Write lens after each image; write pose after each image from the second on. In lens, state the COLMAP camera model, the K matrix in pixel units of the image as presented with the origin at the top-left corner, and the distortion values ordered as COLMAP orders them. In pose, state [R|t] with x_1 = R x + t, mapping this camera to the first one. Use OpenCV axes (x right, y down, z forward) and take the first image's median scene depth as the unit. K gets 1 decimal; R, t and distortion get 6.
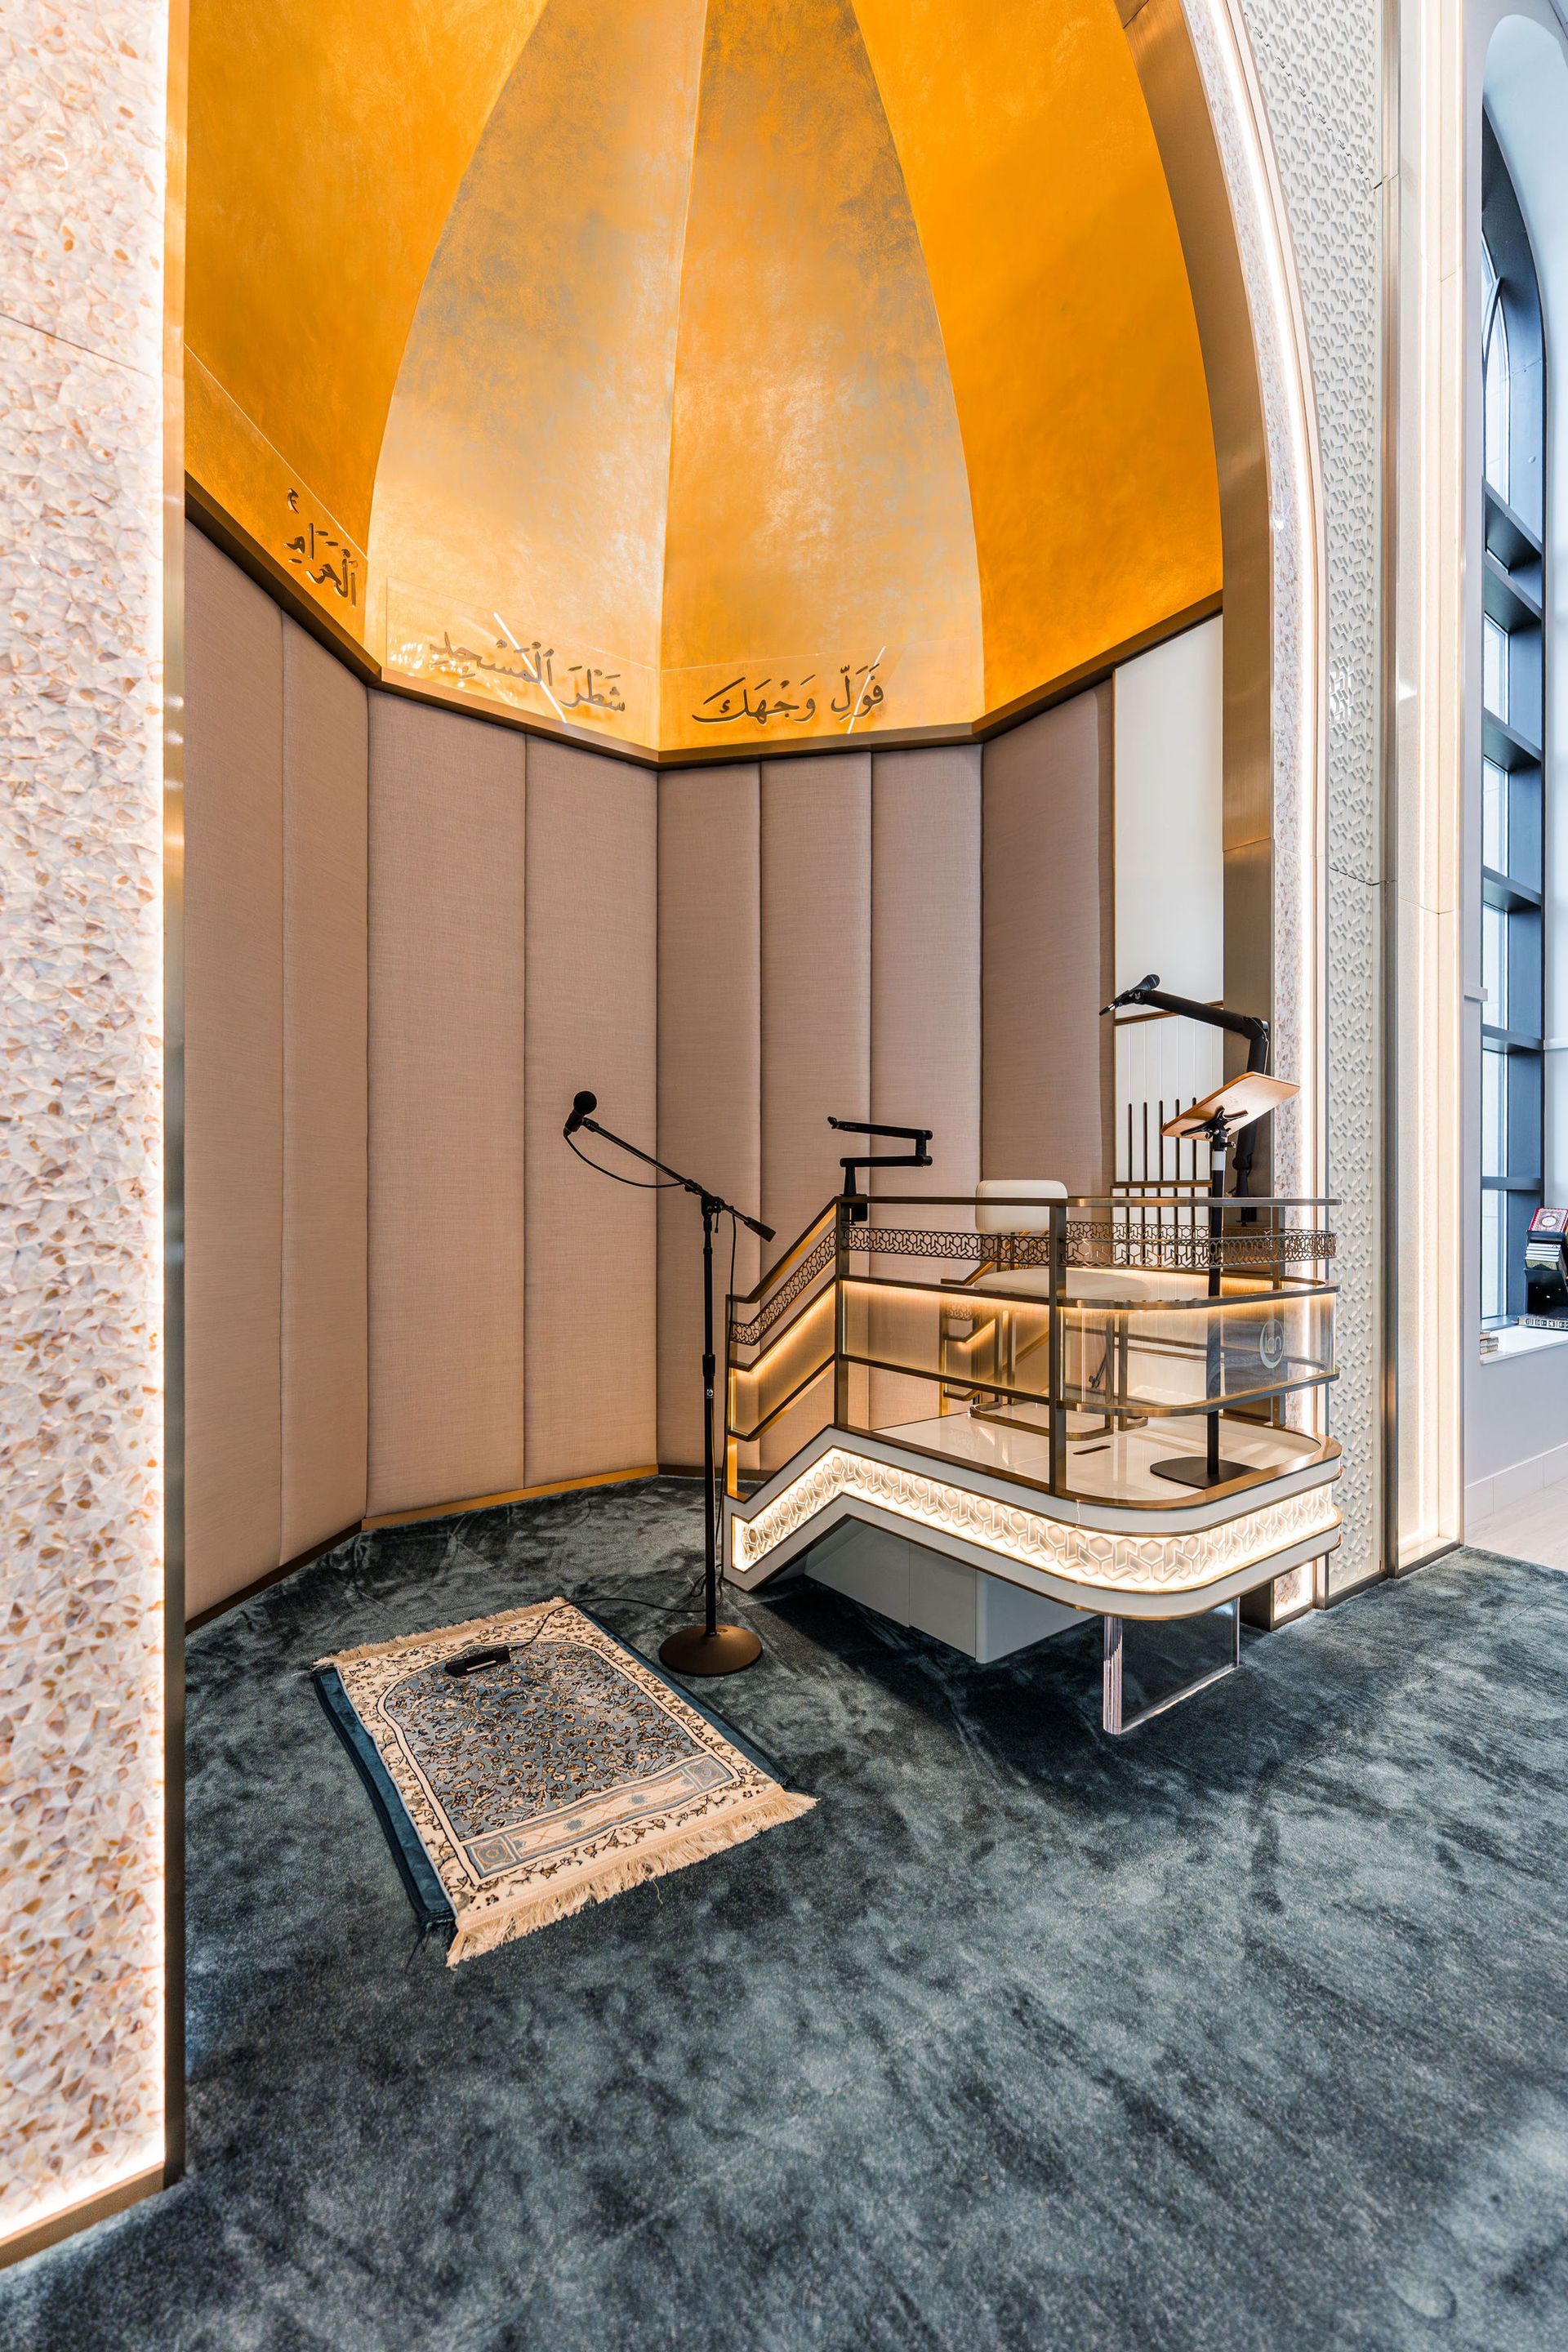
lens RADIAL K [[940.7, 0, 775.8], [0, 940.7, 1201.7], [0, 0, 1]] dist [0.001544, -0.000106]
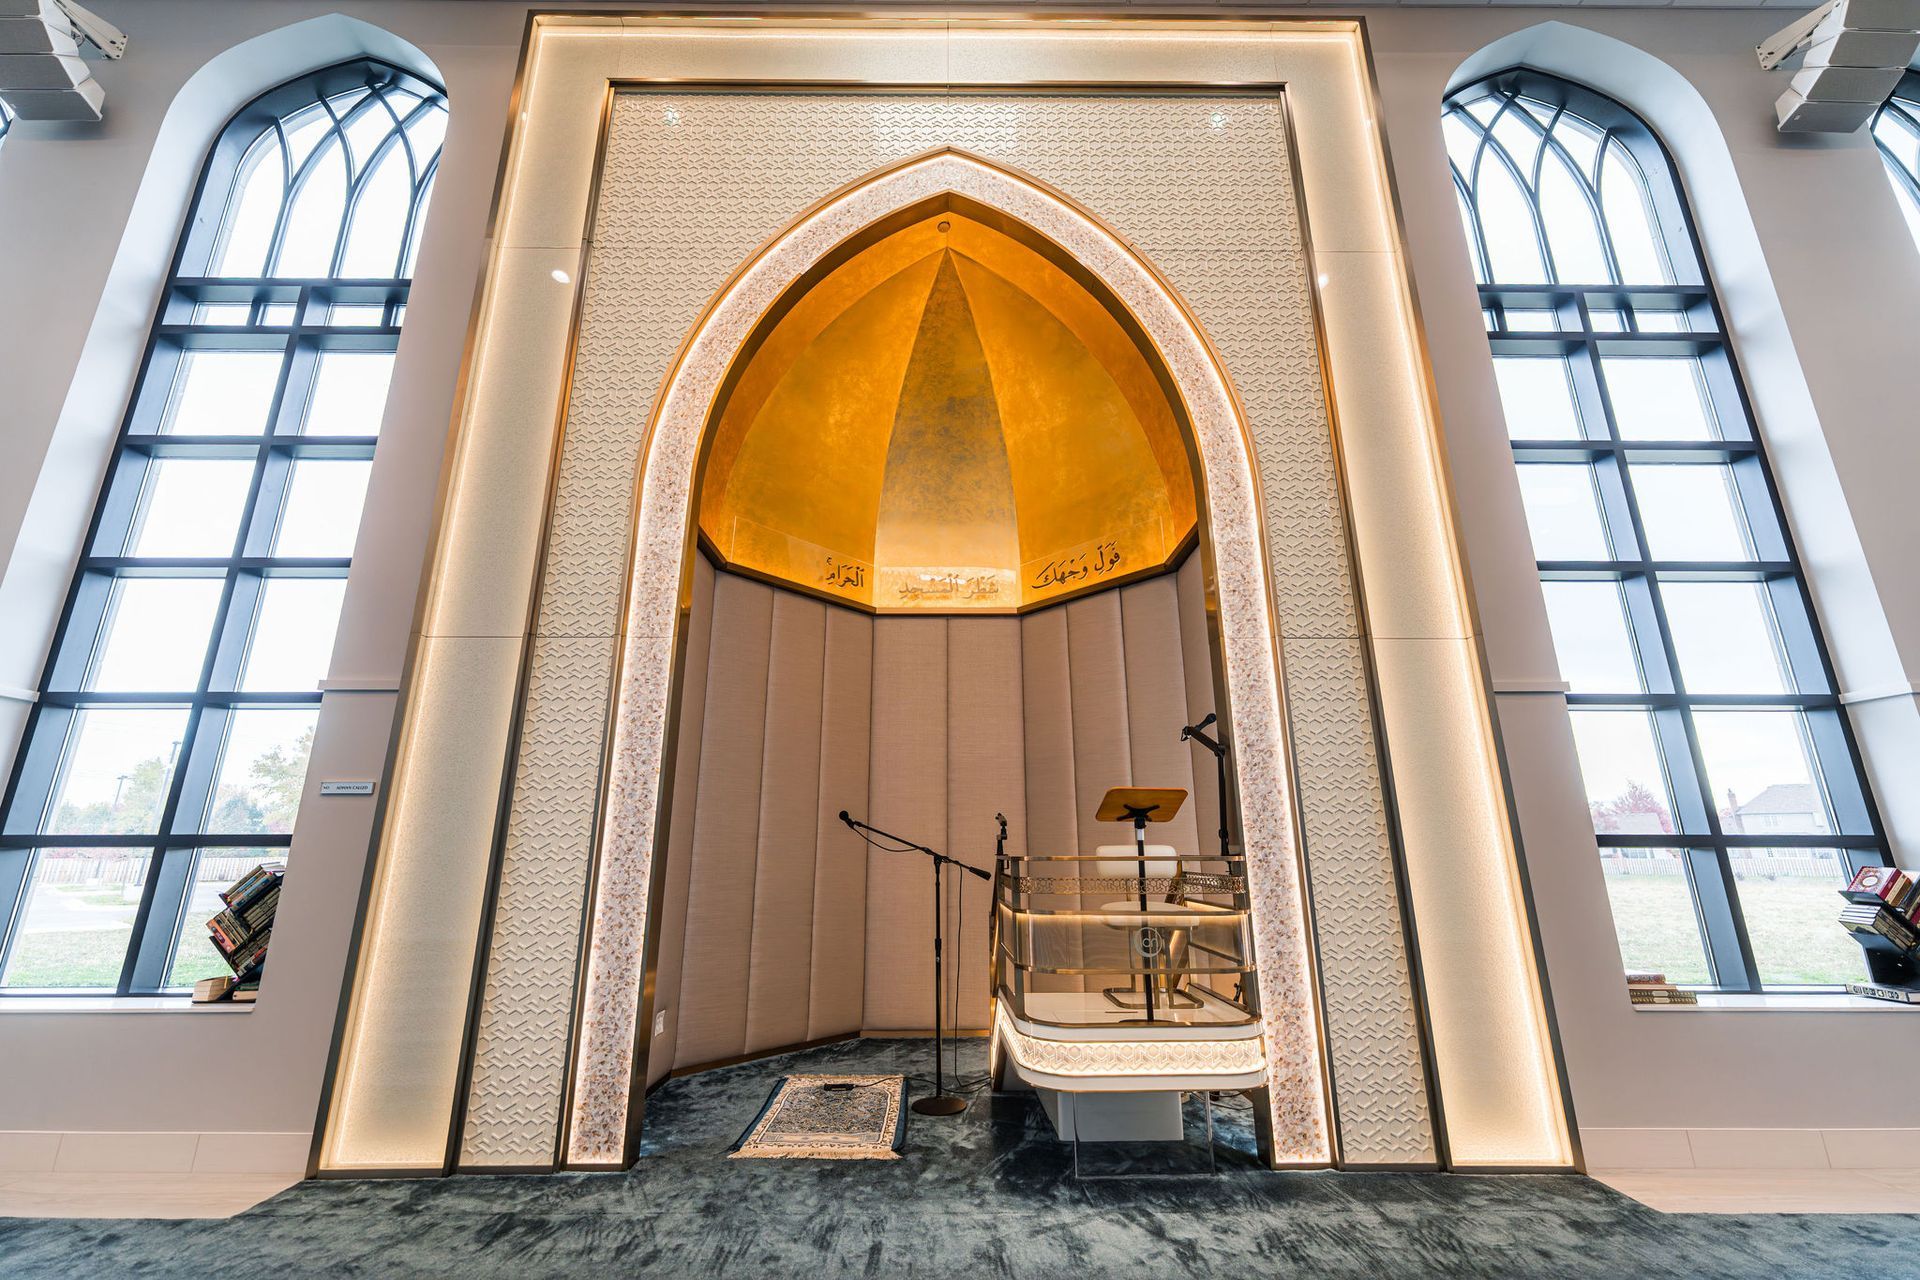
lens RADIAL K [[747.0, 0, 947.9], [0, 747.0, 664.5], [0, 0, 1]] dist [-0.000115, -0.000176]
pose [[0.819459, -0.146122, -0.554198, 0.654025], [-0.000057, 0.966933, -0.255029, 0.004445], [0.573138, 0.209018, 0.792354, -0.254234]]
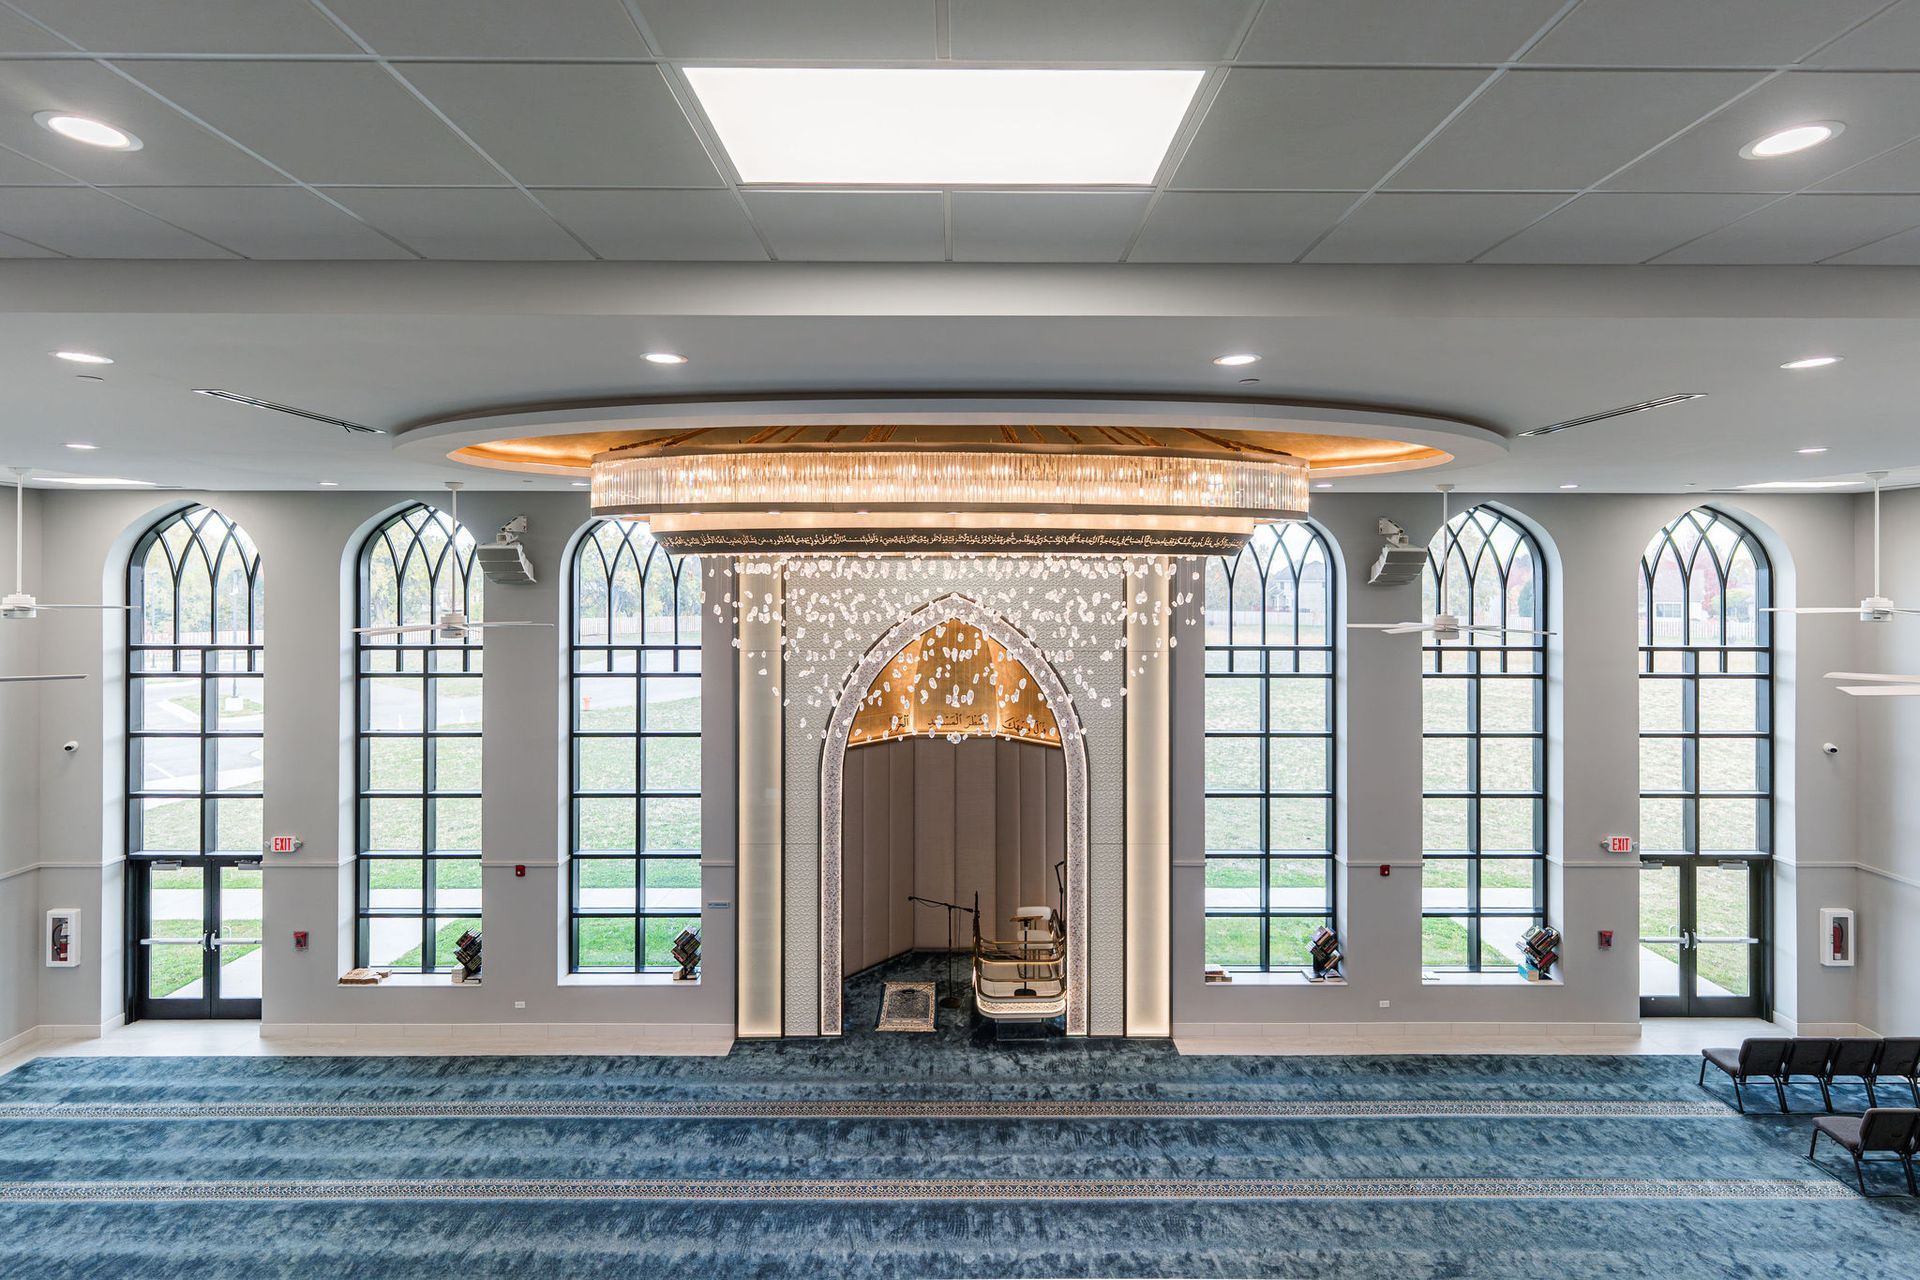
lens RADIAL K [[795.0, 0, 962.1], [0, 795.0, 618.0], [0, 0, 1]] dist [0.002283, 0.000158]
pose [[0.819132, 0.000054, -0.573606, 1.630867], [-0.001282, 0.999998, -0.001737, -1.036748], [0.573604, 0.002158, 0.819130, -1.601062]]
